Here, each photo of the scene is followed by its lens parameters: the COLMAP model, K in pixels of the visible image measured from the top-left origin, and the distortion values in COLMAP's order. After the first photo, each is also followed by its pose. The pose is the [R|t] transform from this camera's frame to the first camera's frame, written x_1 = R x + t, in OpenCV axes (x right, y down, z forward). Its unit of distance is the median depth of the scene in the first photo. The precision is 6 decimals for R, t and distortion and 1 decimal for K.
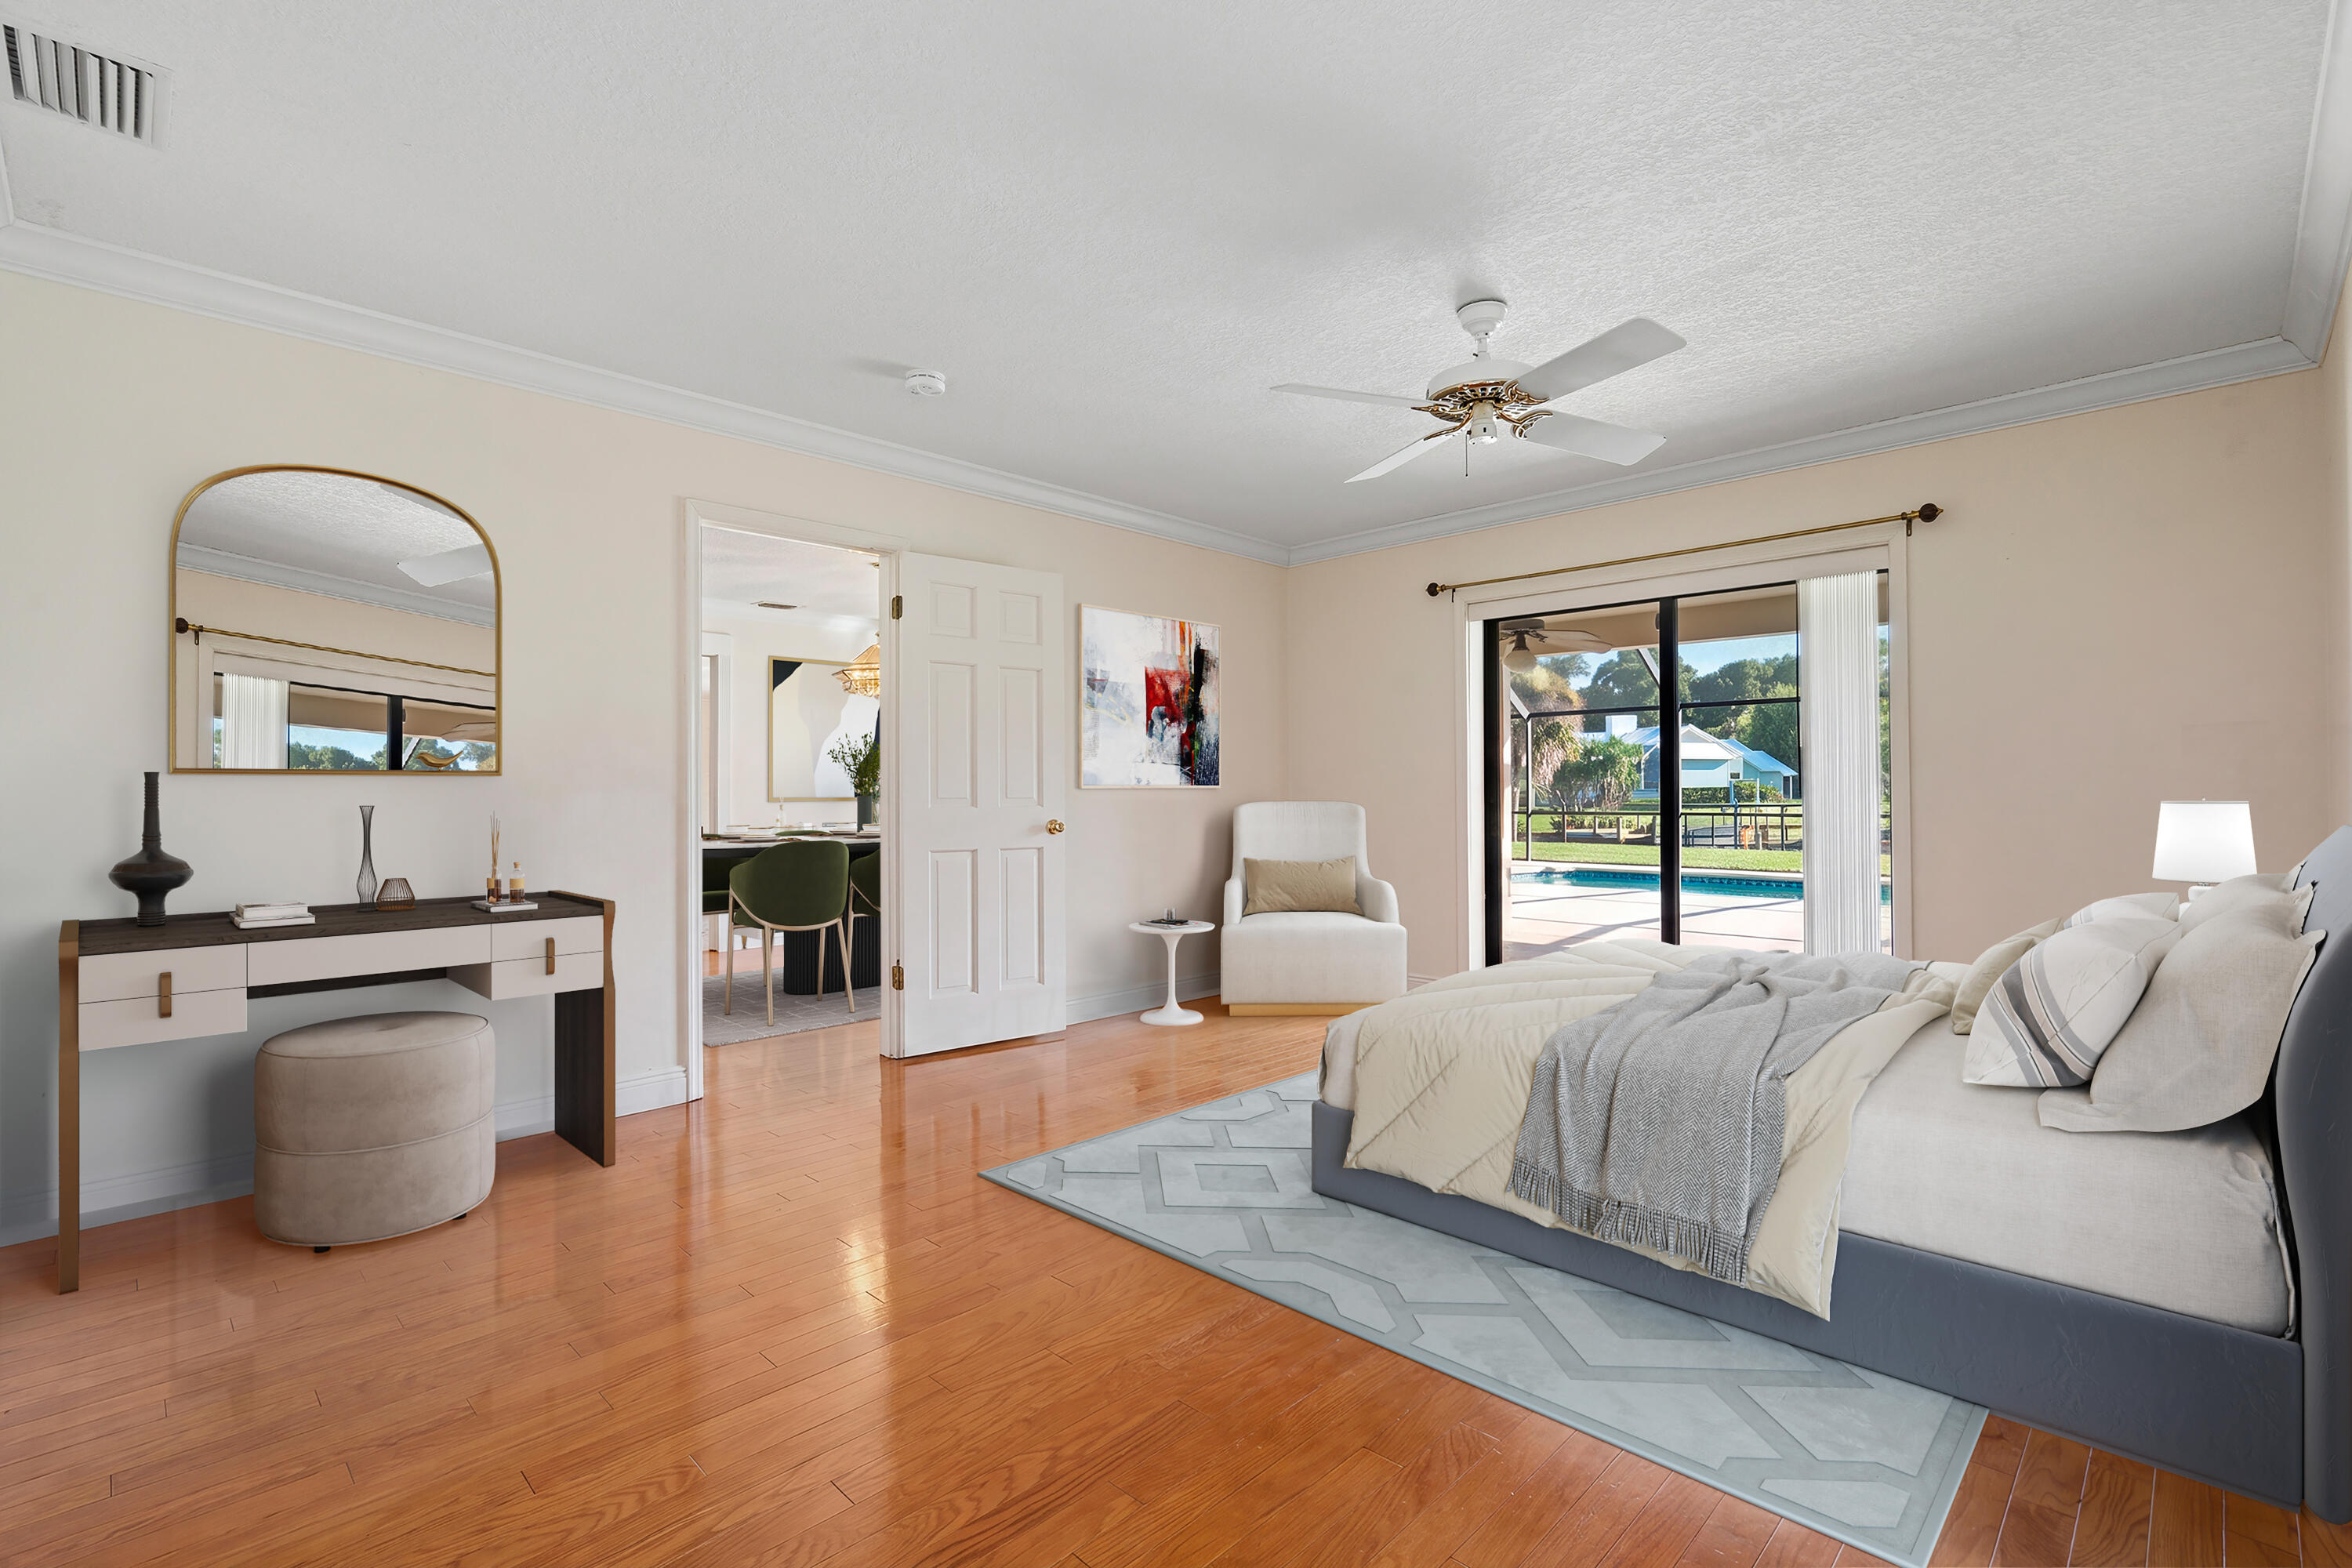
lens RADIAL K [[1064.4, 0, 1182.4], [0, 1064.4, 784.6], [0, 0, 1]] dist [-0.003605, -0.000287]
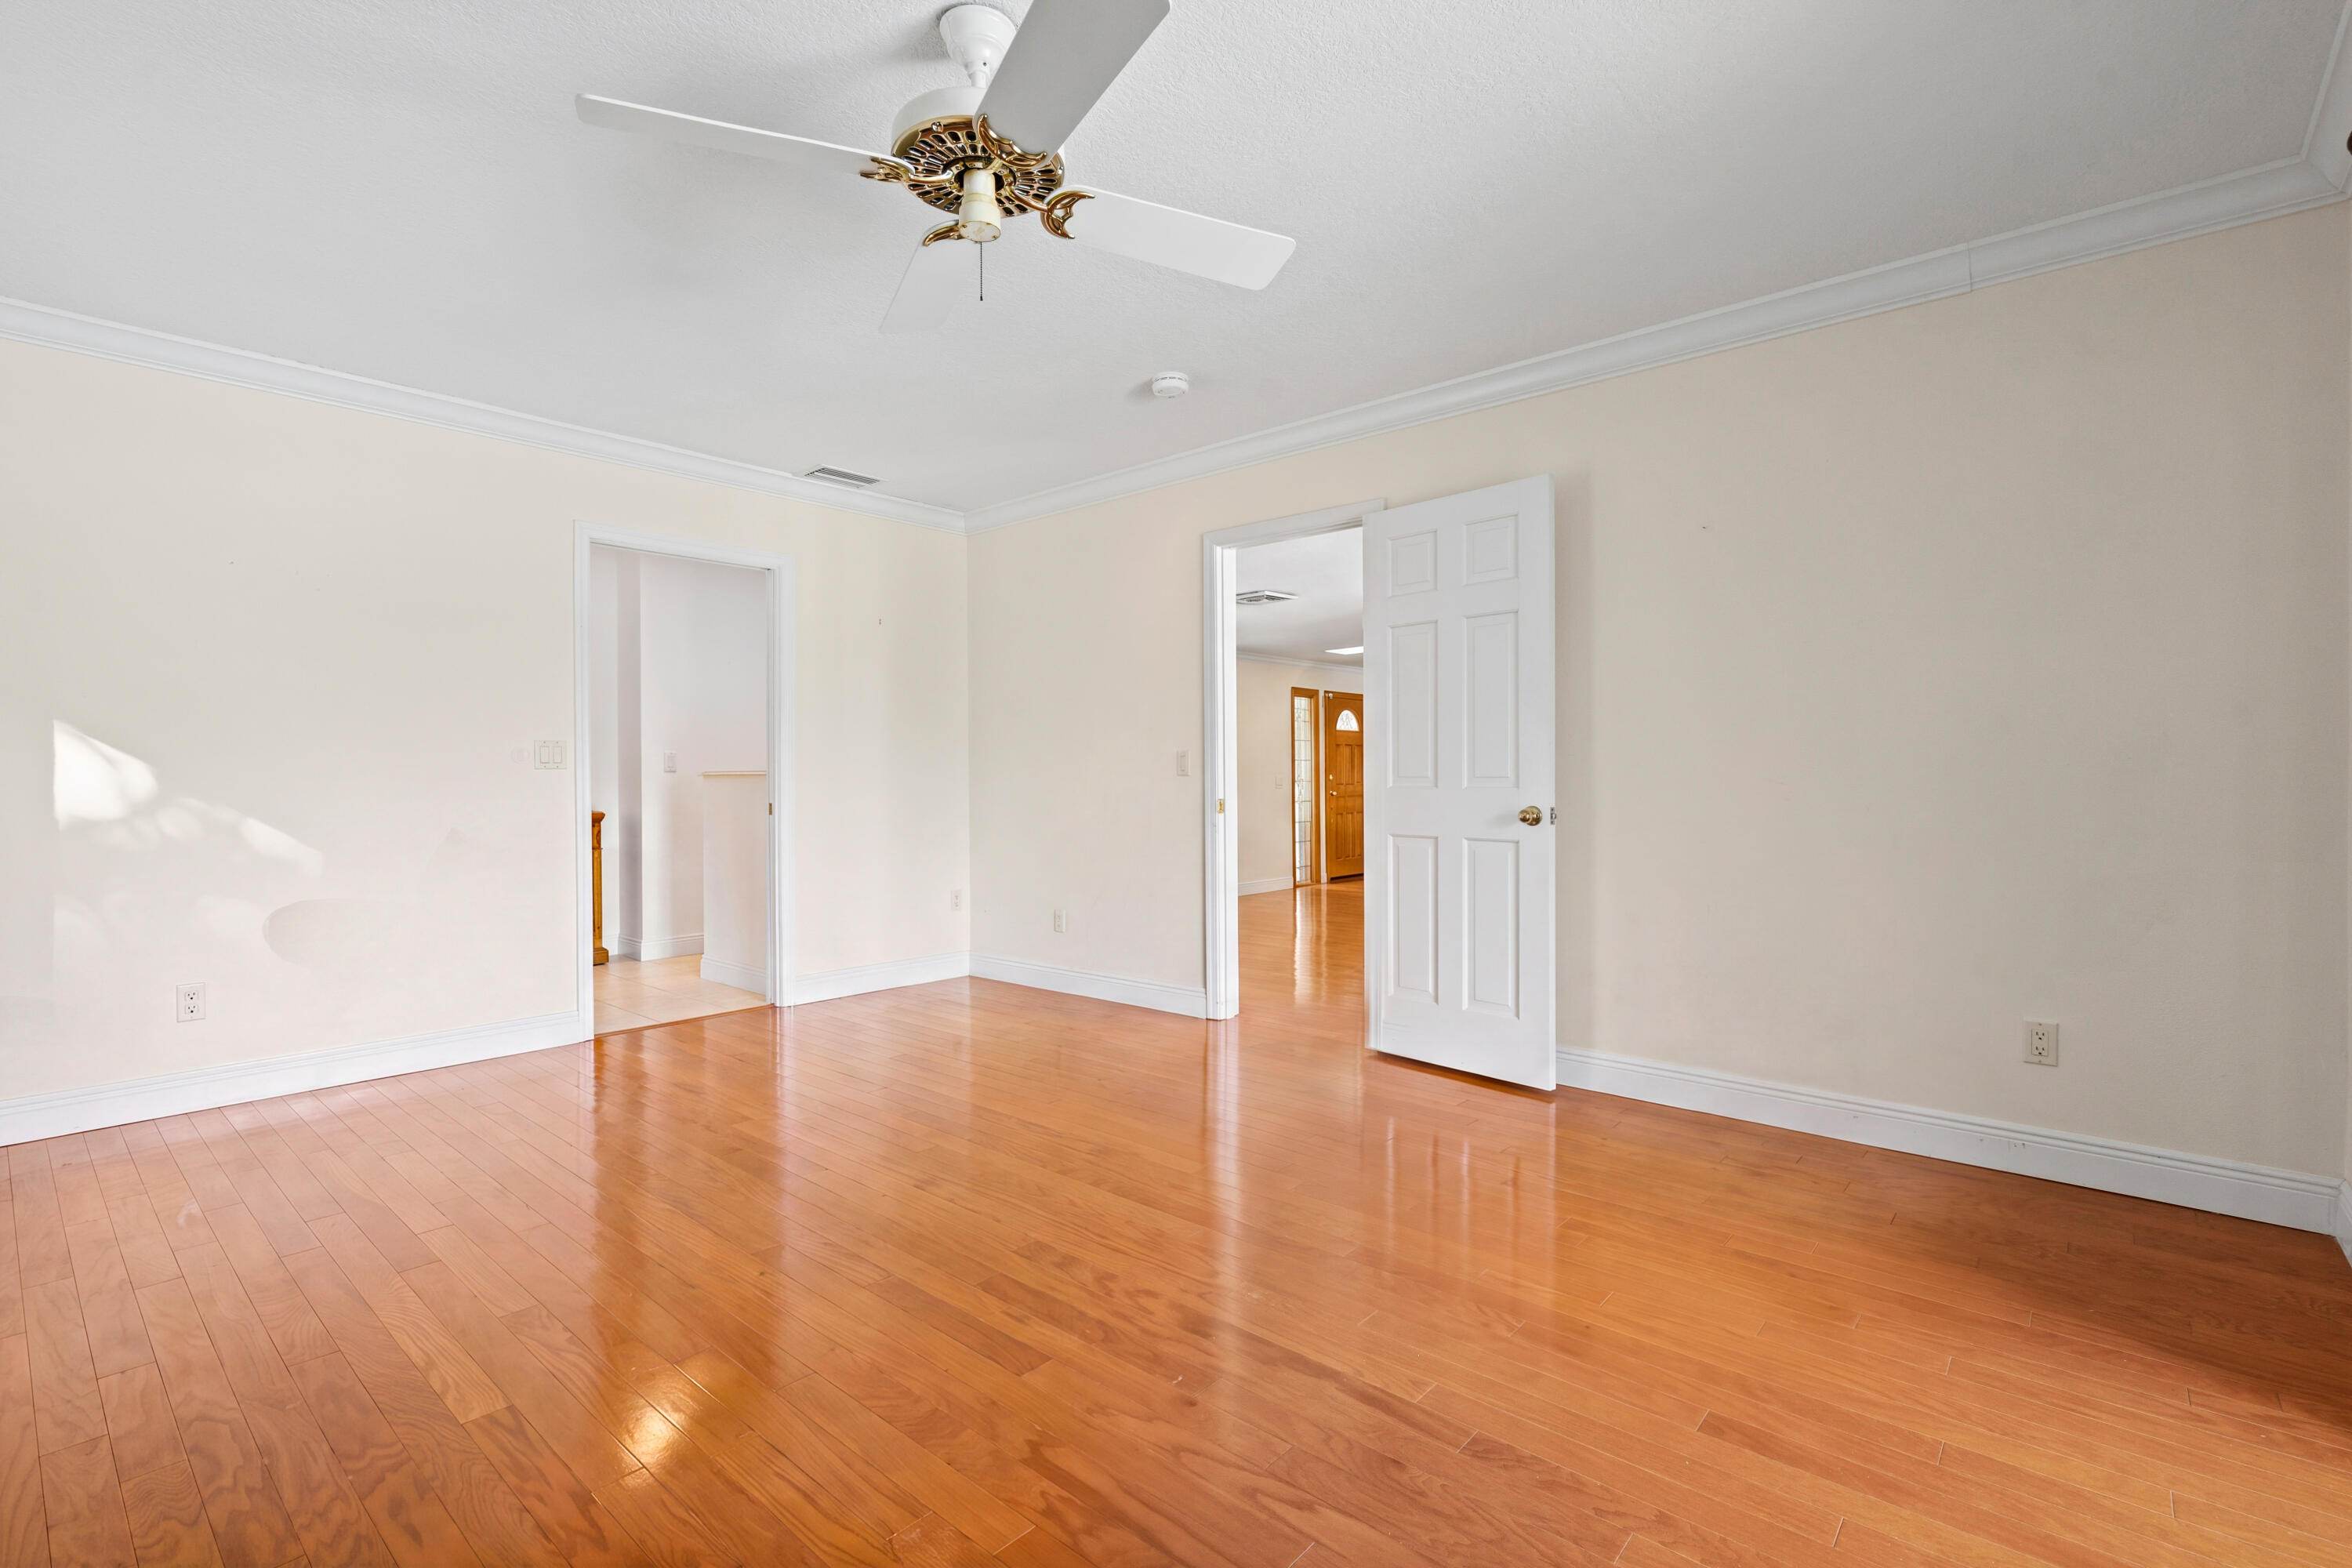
lens RADIAL K [[1064.4, 0, 1182.4], [0, 1064.4, 784.6], [0, 0, 1]] dist [-0.003605, -0.000287]
pose [[0.056585, 0.011331, -0.998333, 0.912659], [0.018607, 0.999750, 0.012401, 0.004416], [0.998224, -0.019278, 0.056360, 1.040673]]
